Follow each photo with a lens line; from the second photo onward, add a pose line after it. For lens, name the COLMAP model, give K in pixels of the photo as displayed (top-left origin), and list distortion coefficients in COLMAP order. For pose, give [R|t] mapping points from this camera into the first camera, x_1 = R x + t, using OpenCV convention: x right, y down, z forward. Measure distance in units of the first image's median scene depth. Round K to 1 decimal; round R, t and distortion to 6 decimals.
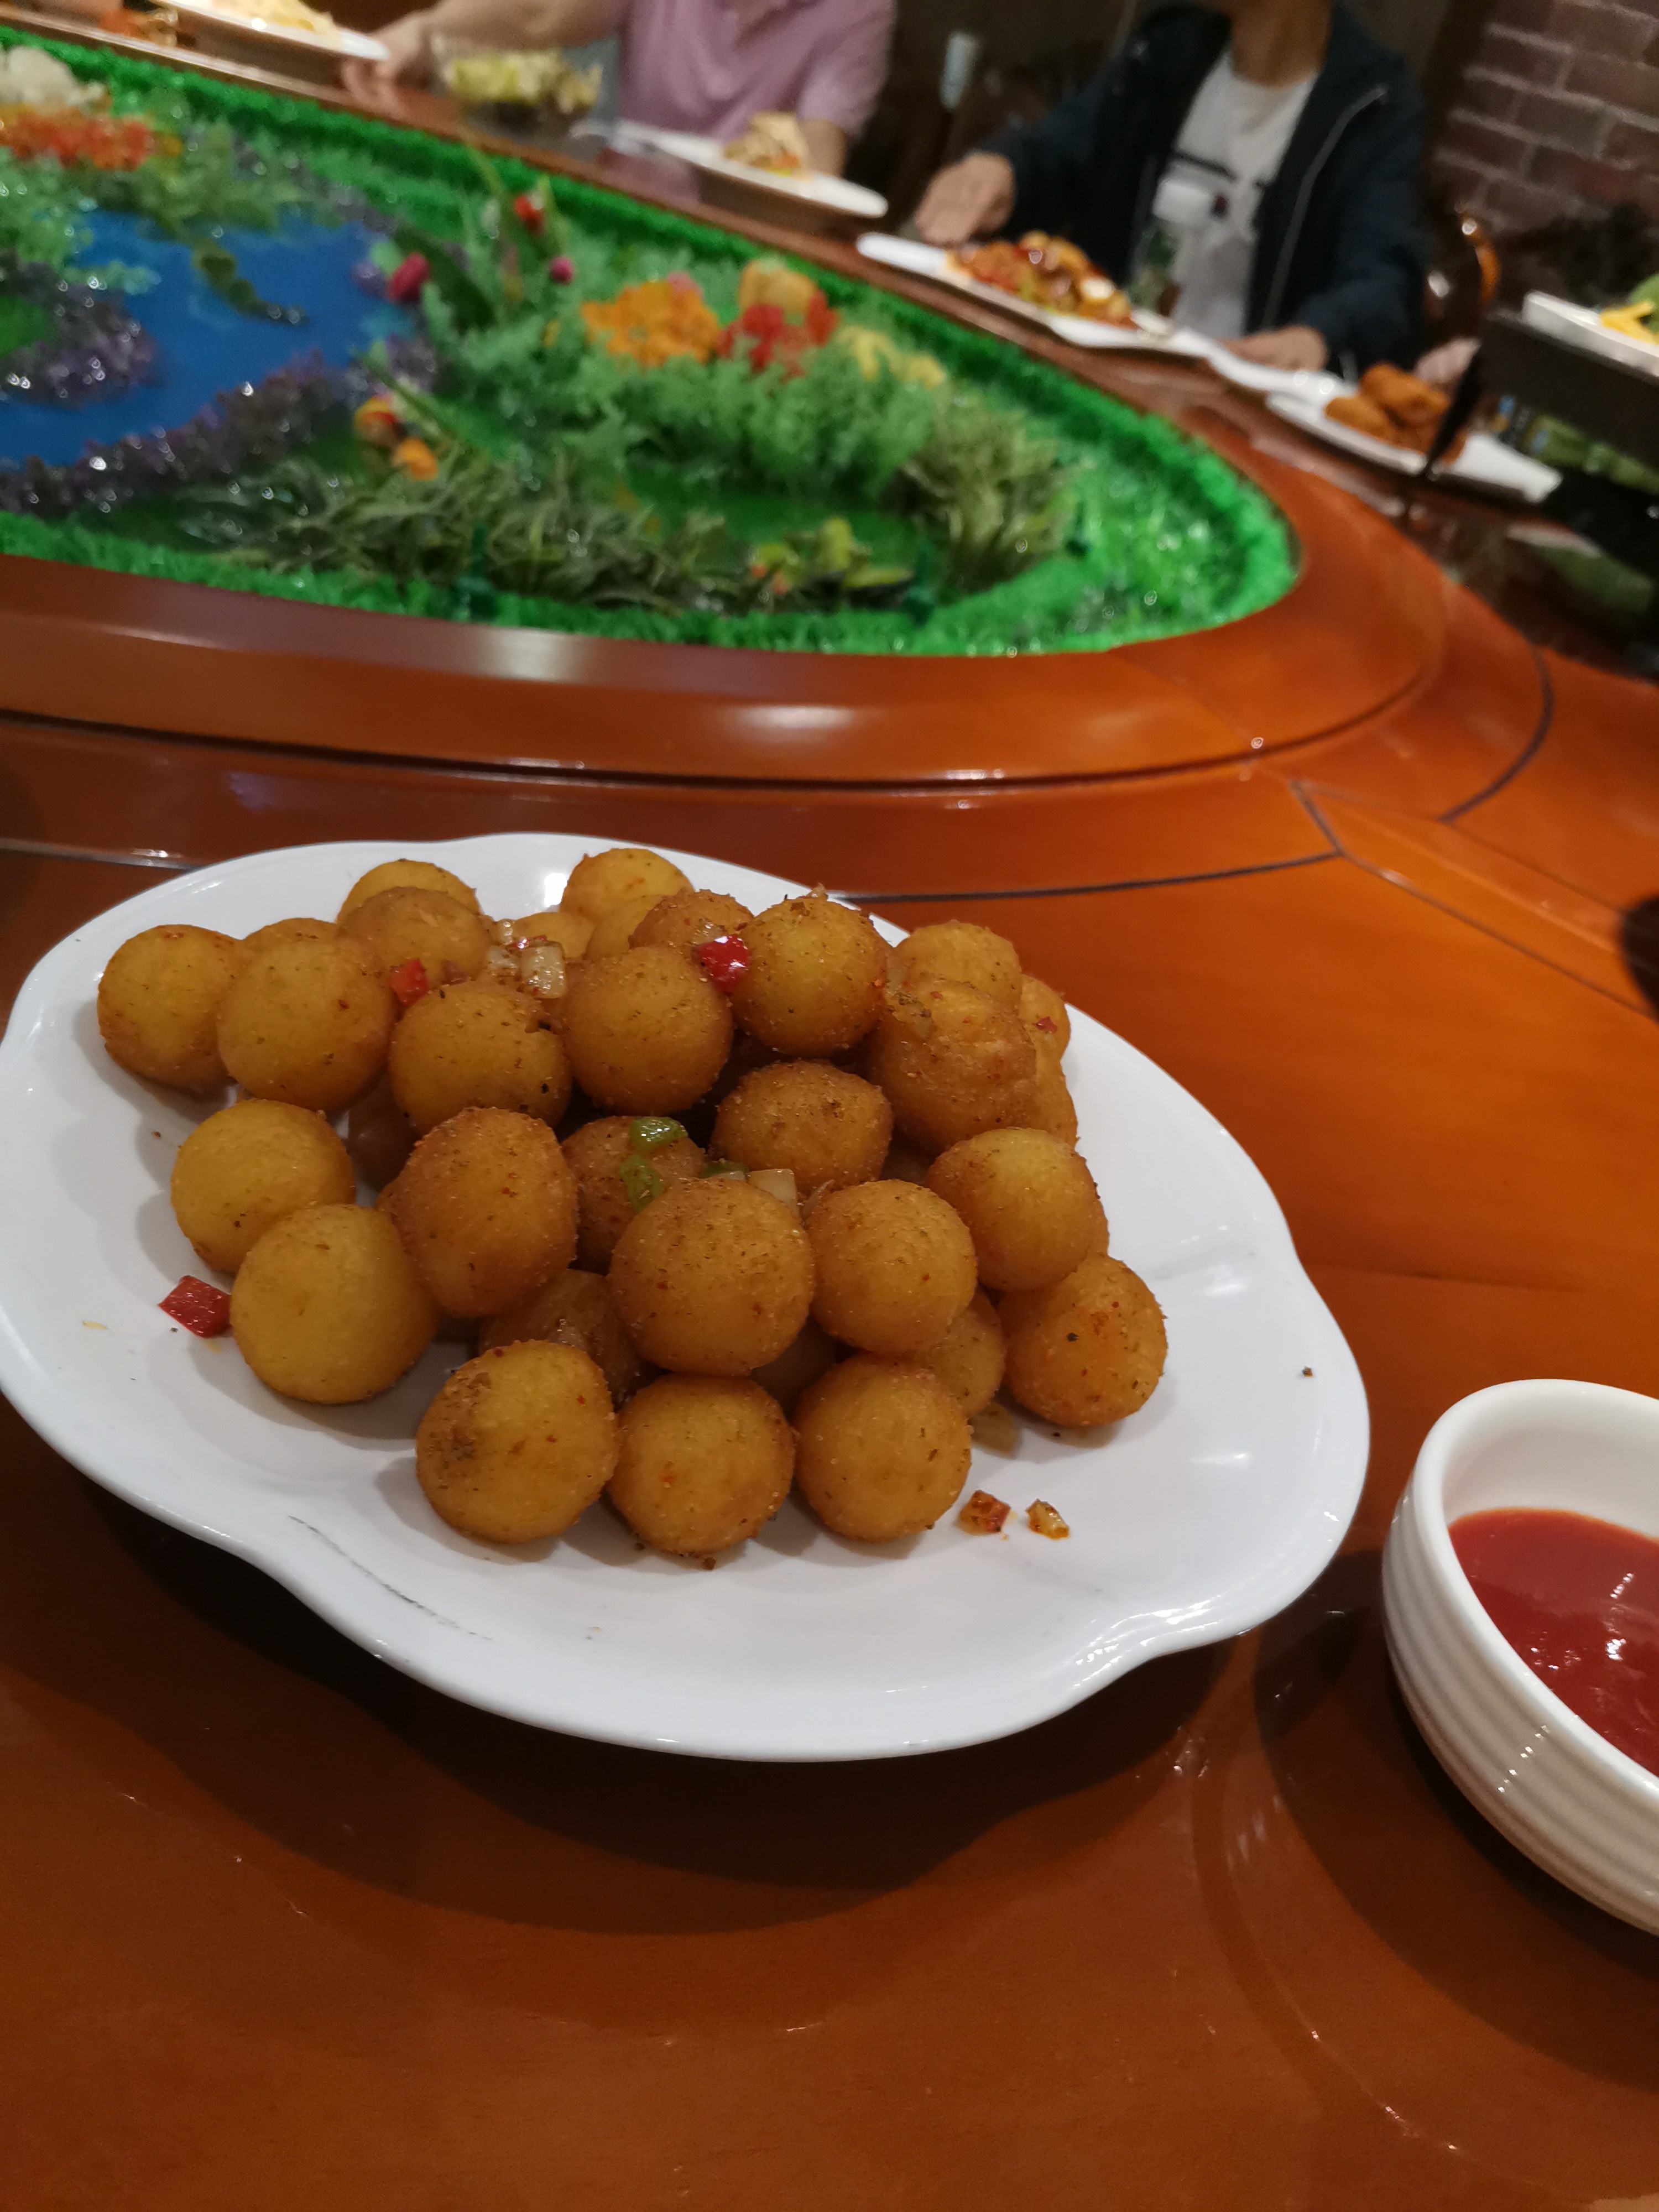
lens RADIAL K [[1686.7, 0, 817.5], [0, 1686.7, 1125.5], [0, 0, 1]] dist [0.040483, -0.086562]
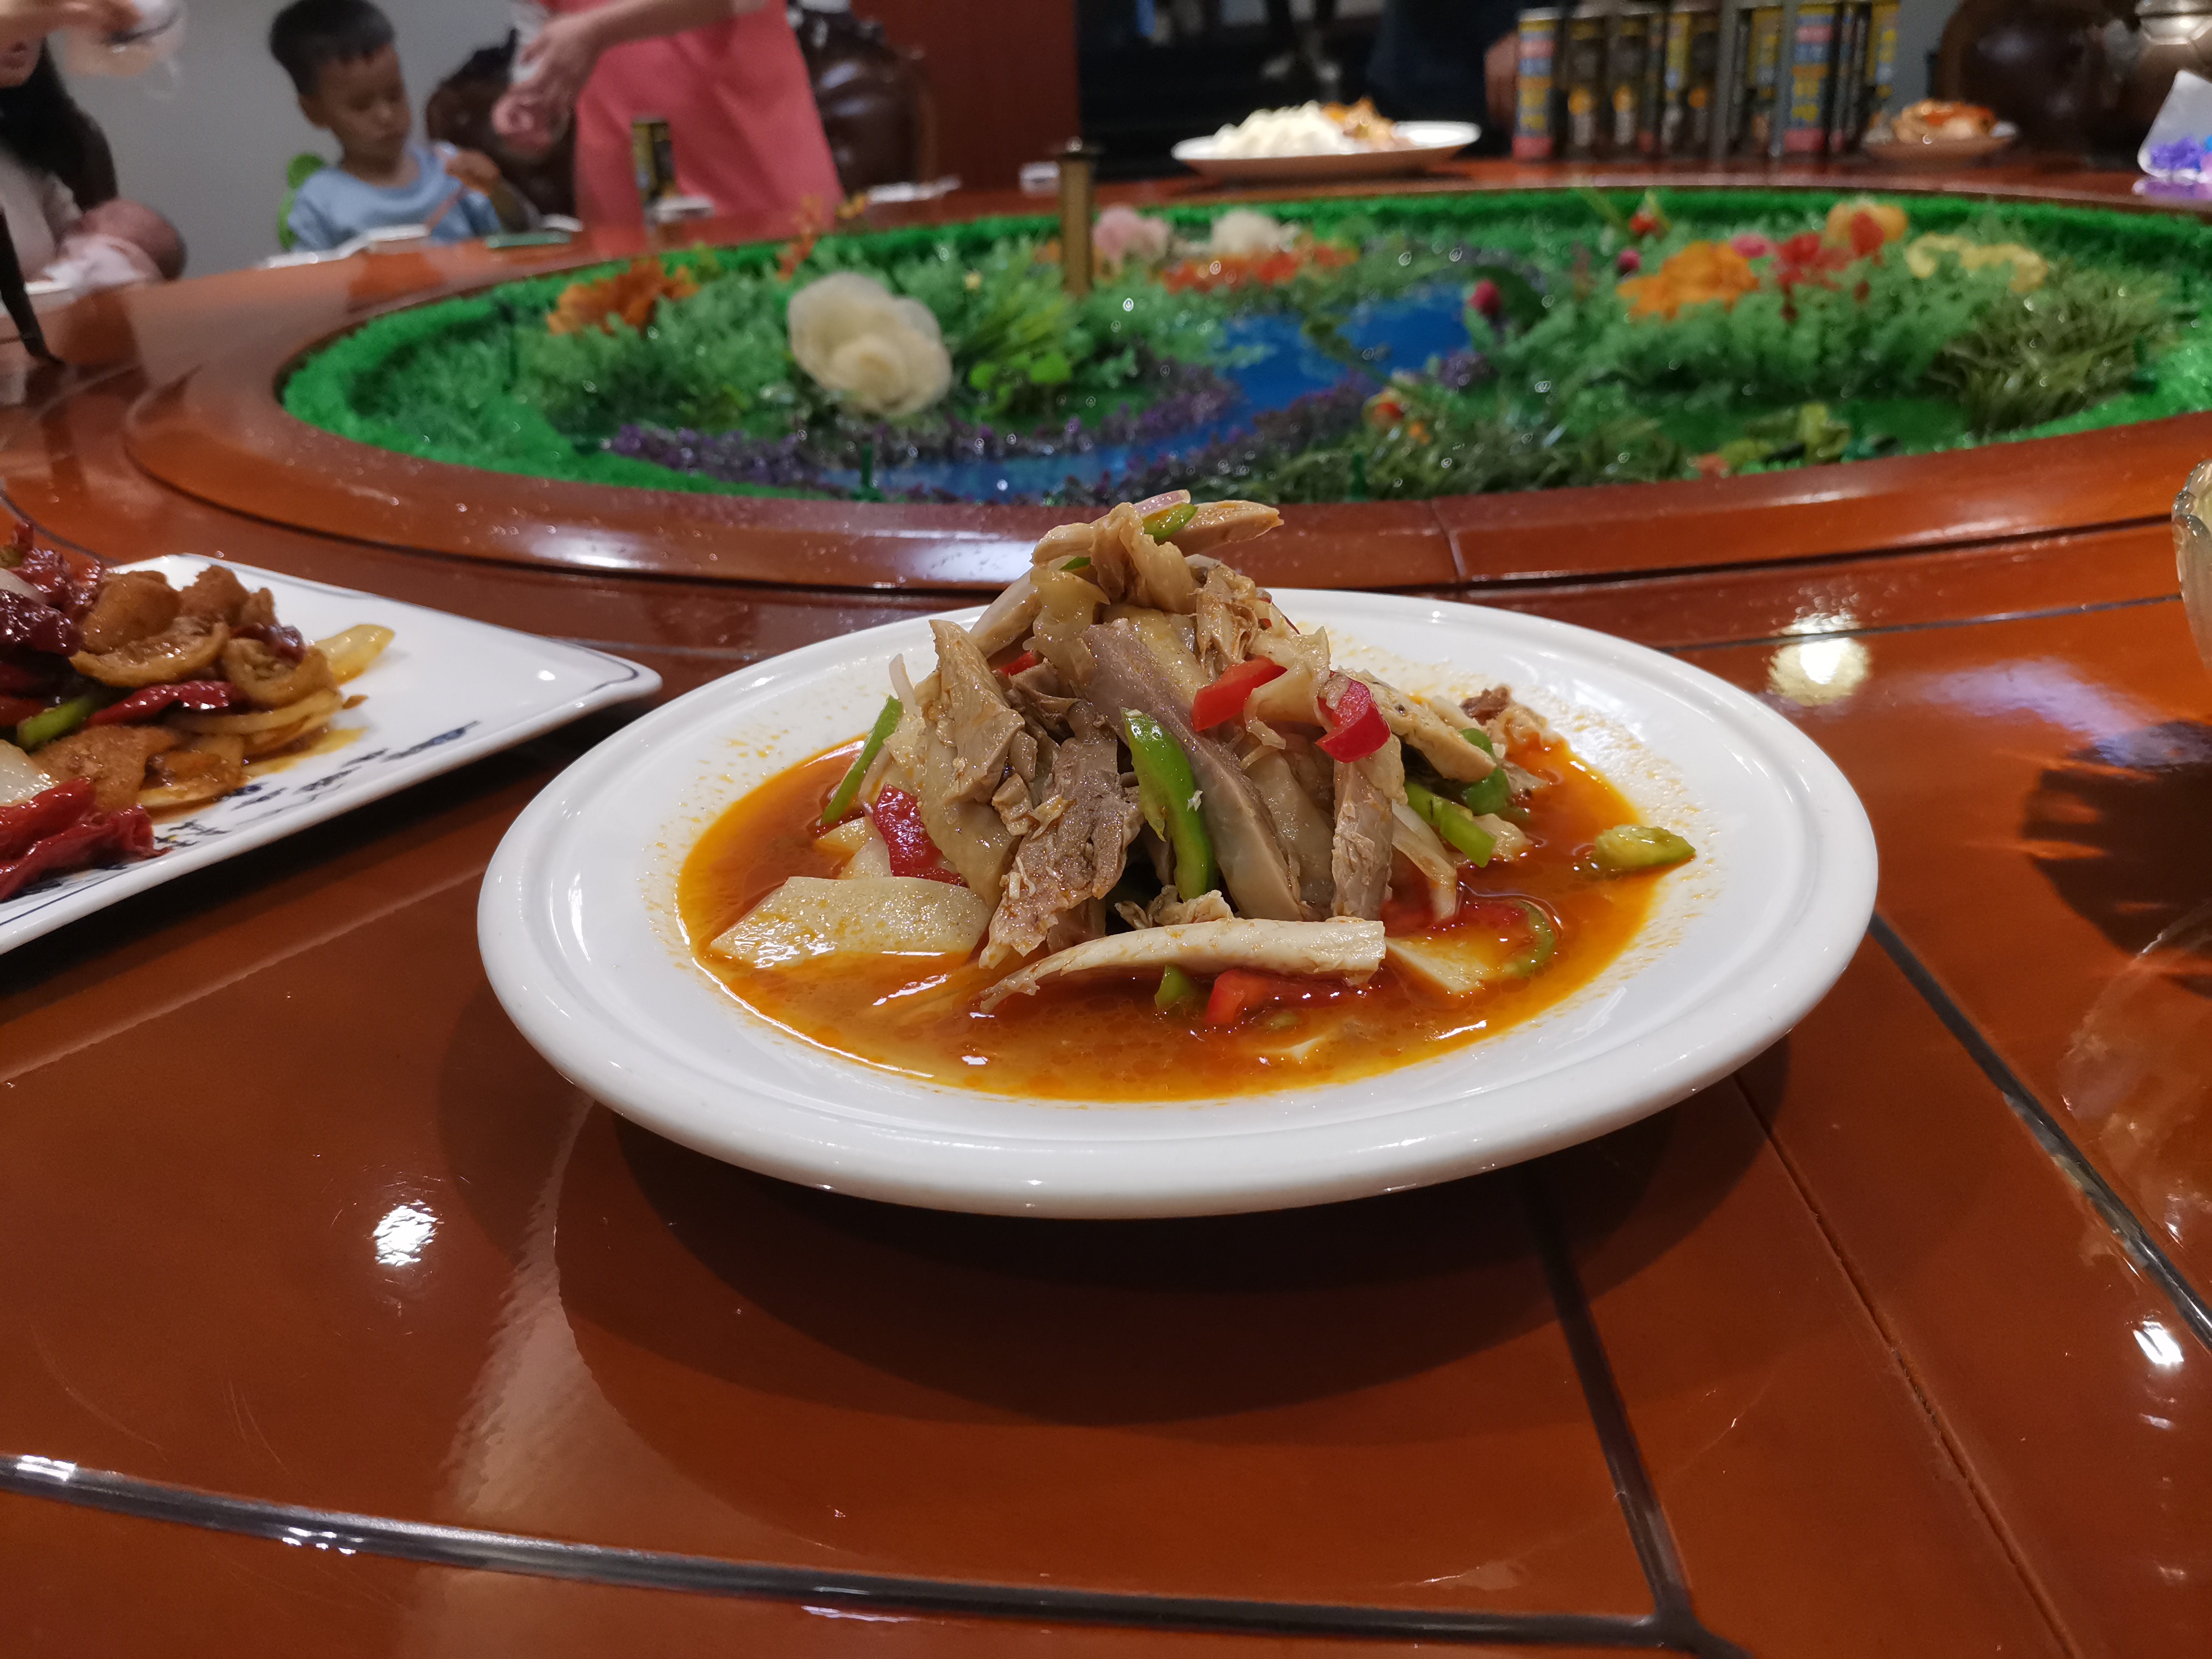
lens RADIAL K [[1686.7, 0, 1104.3], [0, 1686.7, 812.7], [0, 0, 1]] dist [0.040483, -0.086562]
pose [[0.812748, -0.080943, -0.576966, 0.199277], [-0.042168, 0.979532, -0.196820, 0.083004], [0.581088, 0.184294, 0.792699, 0.001912]]
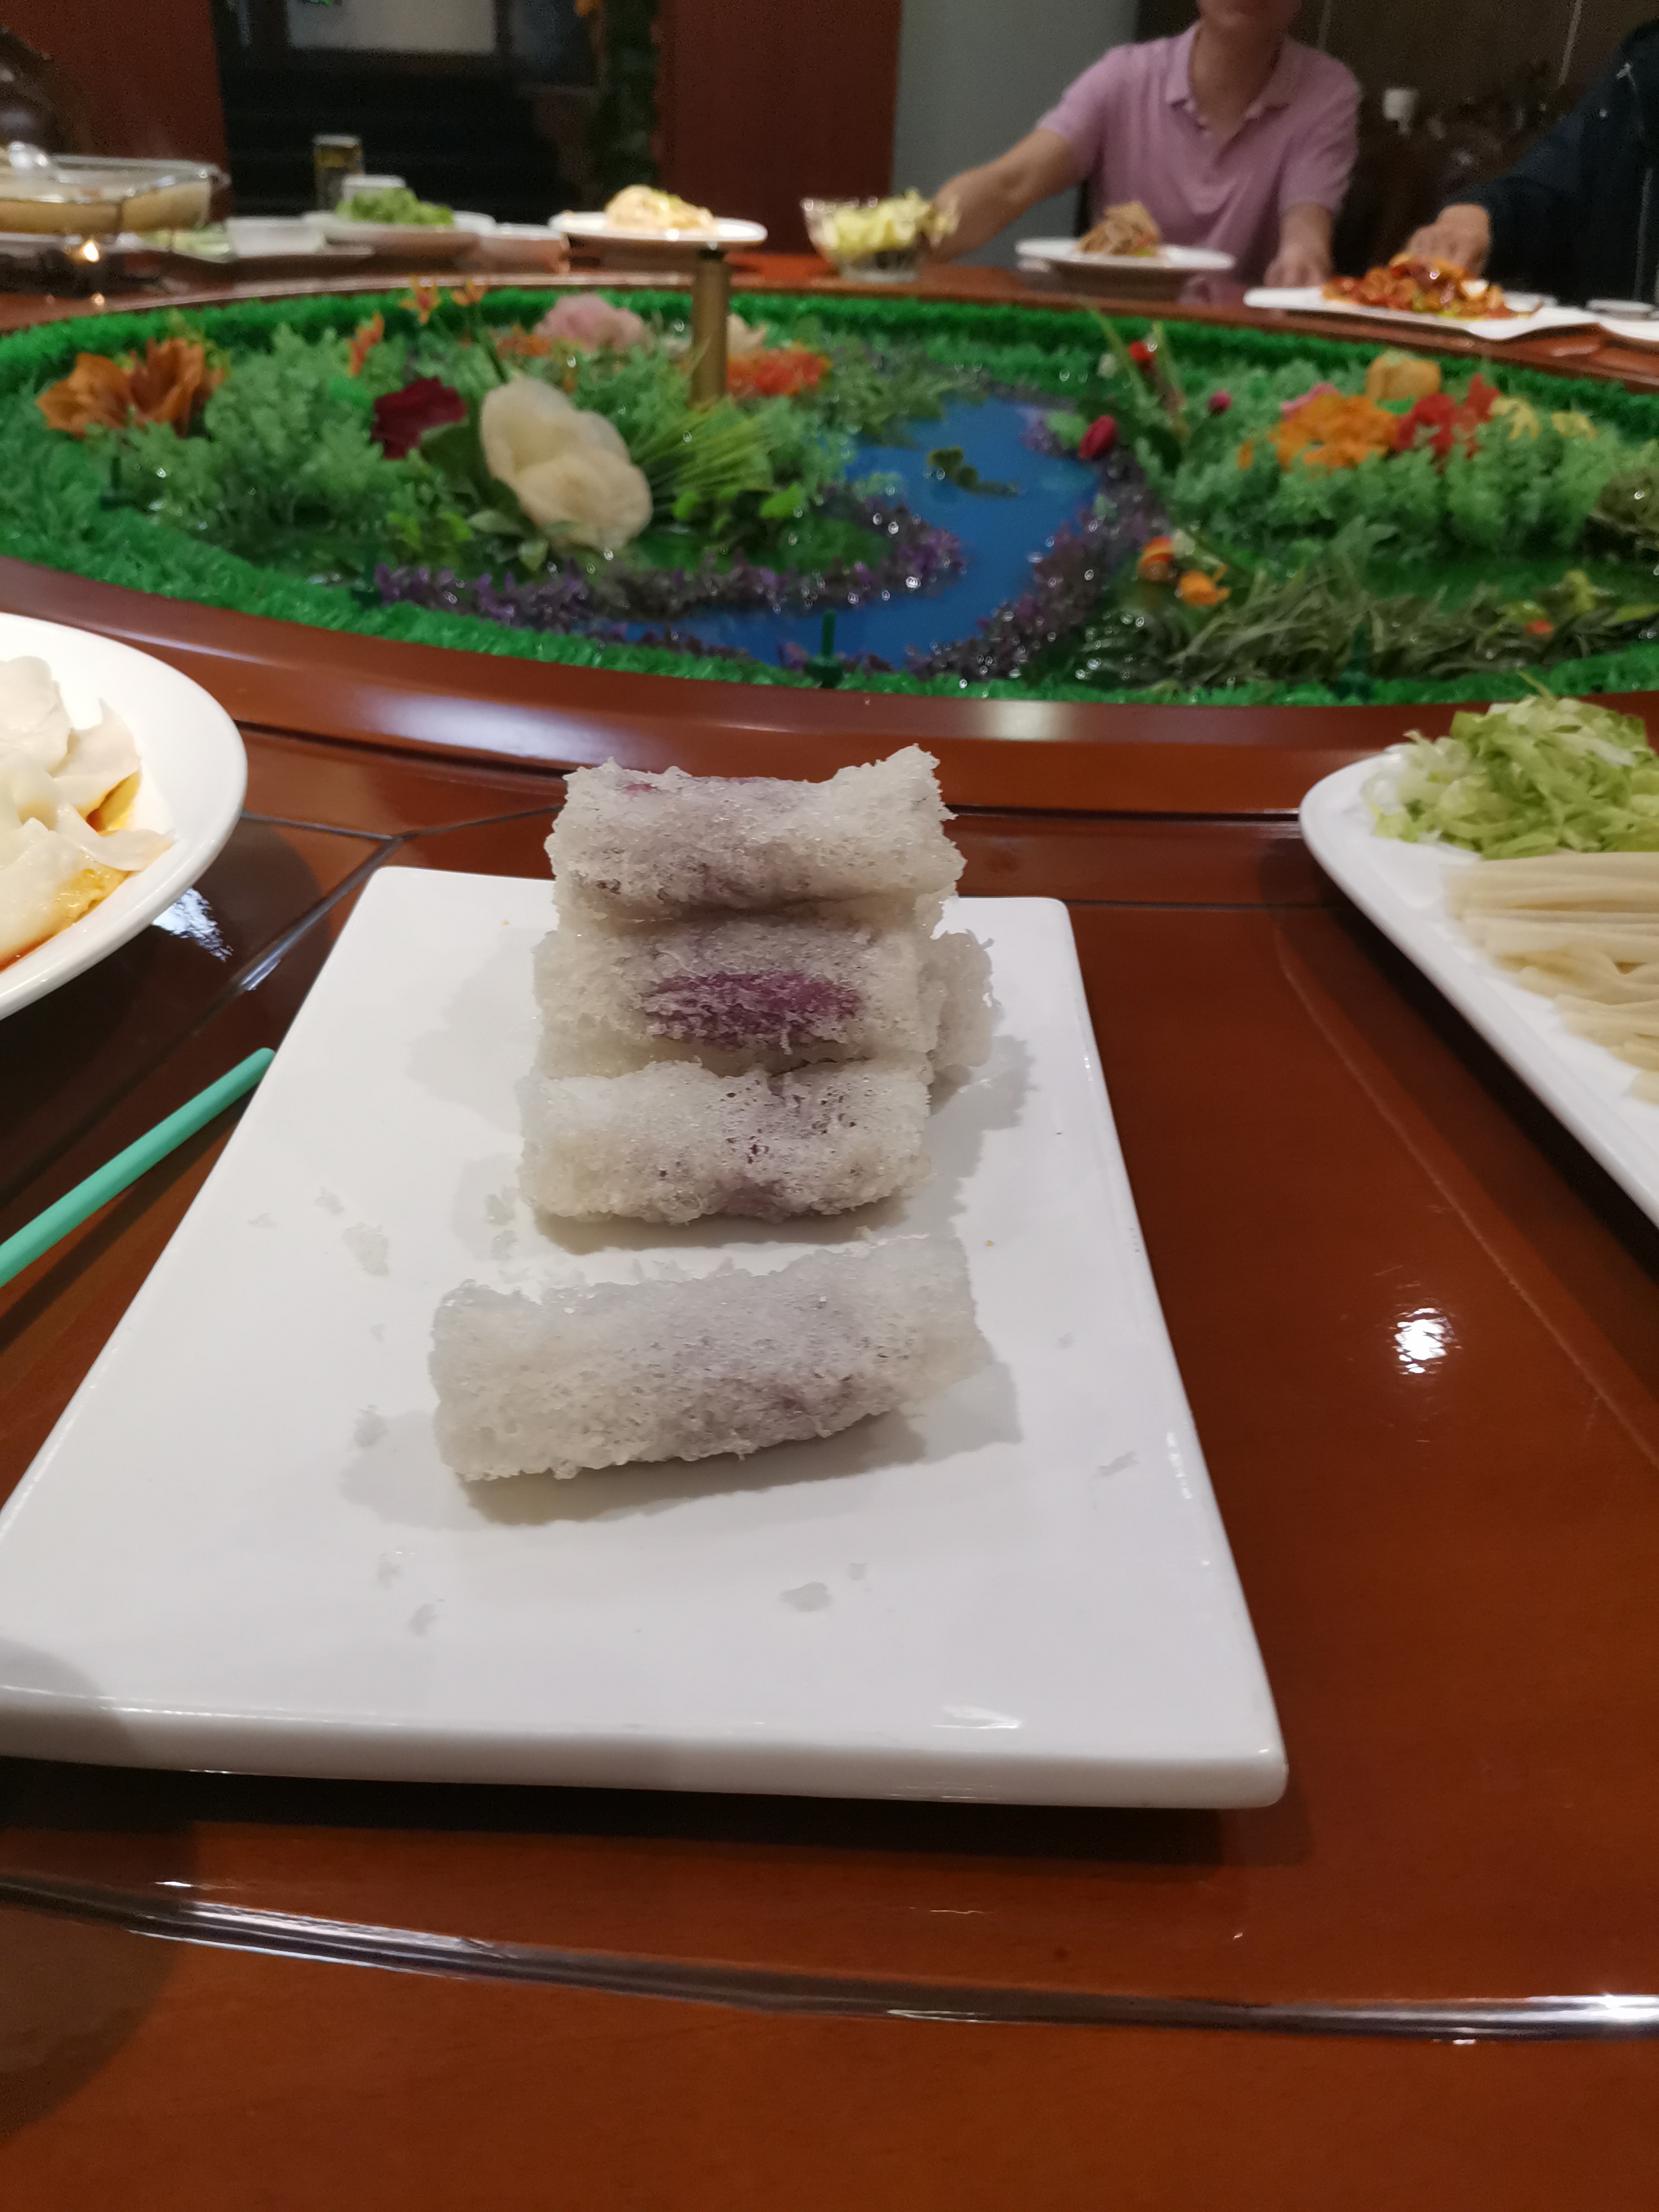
lens RADIAL K [[1686.7, 0, 821.2], [0, 1686.7, 1104.0], [0, 0, 1]] dist [0.040483, -0.086562]
pose [[0.960008, -0.099760, -0.261598, -0.177130], [0.083086, 0.993786, -0.074068, 0.022973], [0.267361, 0.049371, 0.962331, -0.148262]]
